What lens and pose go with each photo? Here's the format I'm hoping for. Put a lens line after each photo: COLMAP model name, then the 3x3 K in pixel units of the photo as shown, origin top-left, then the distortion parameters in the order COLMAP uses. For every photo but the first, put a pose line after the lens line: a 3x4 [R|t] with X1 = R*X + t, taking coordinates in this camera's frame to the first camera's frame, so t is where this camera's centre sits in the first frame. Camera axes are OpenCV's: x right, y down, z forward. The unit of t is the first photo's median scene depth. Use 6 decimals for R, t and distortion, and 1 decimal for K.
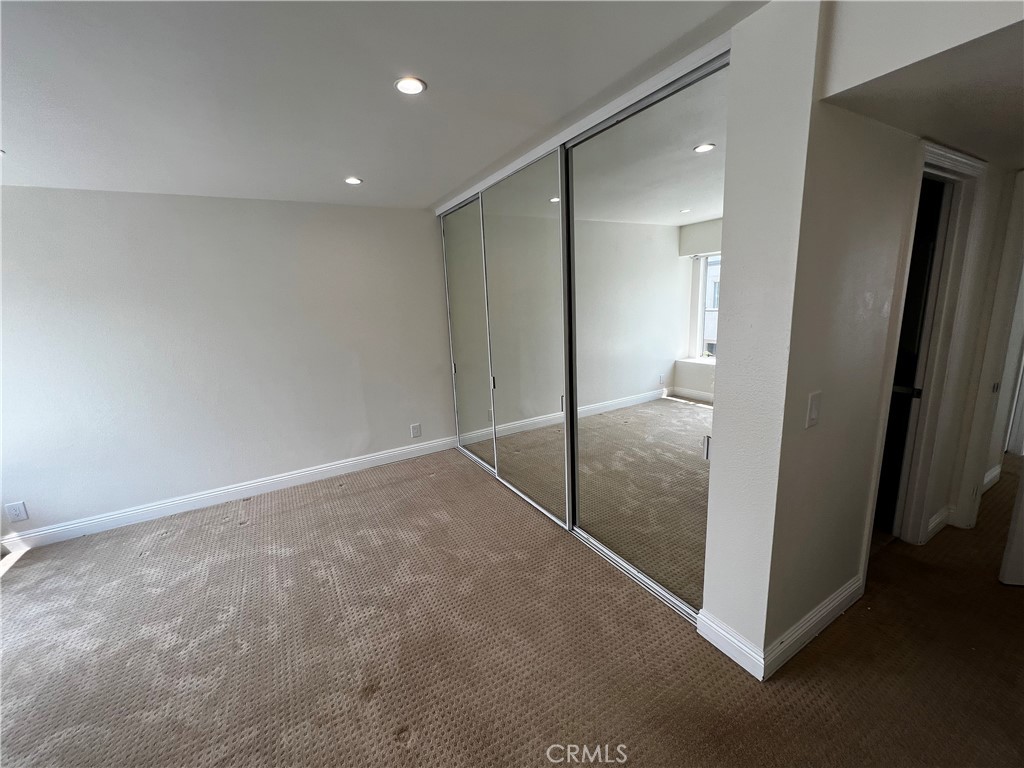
lens RADIAL K [[409.8, 0, 512.0], [0, 409.8, 378.6], [0, 0, 1]] dist [-0.002410, 0.000316]
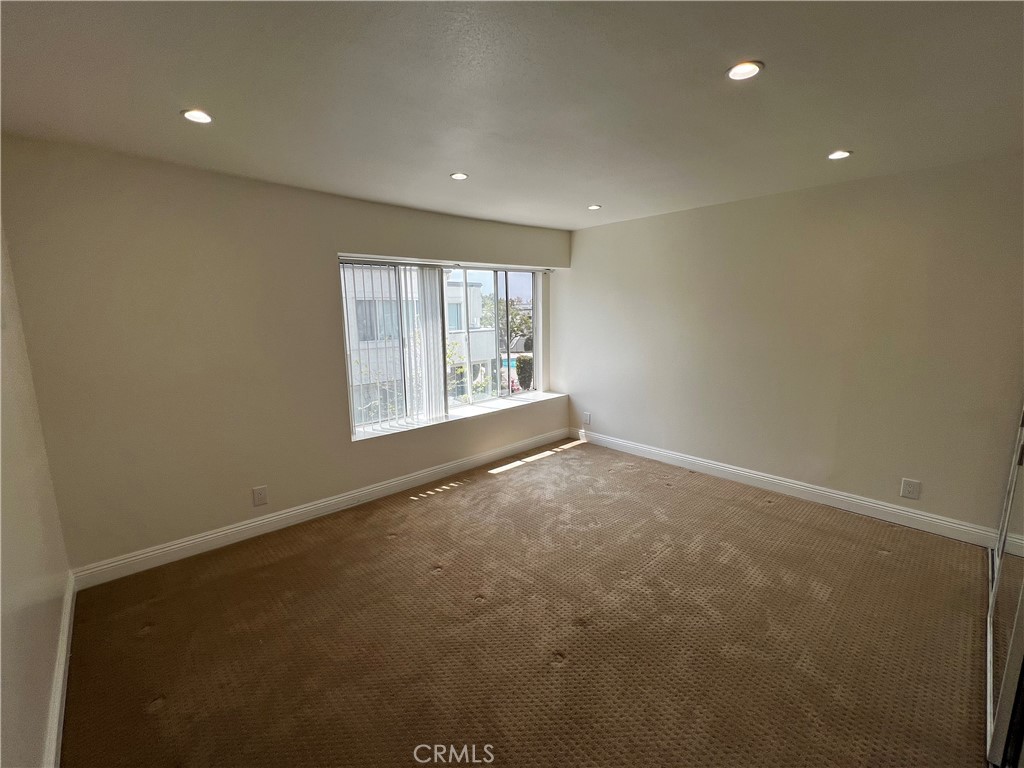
lens RADIAL K [[442.8, 0, 512.0], [0, 442.8, 380.4], [0, 0, 1]] dist [-0.000917, -0.000205]
pose [[0.227753, 0.208156, -0.951210, 0.453949], [-0.187589, 0.967963, 0.166907, -0.077283], [0.955478, 0.140423, 0.259504, 0.226387]]
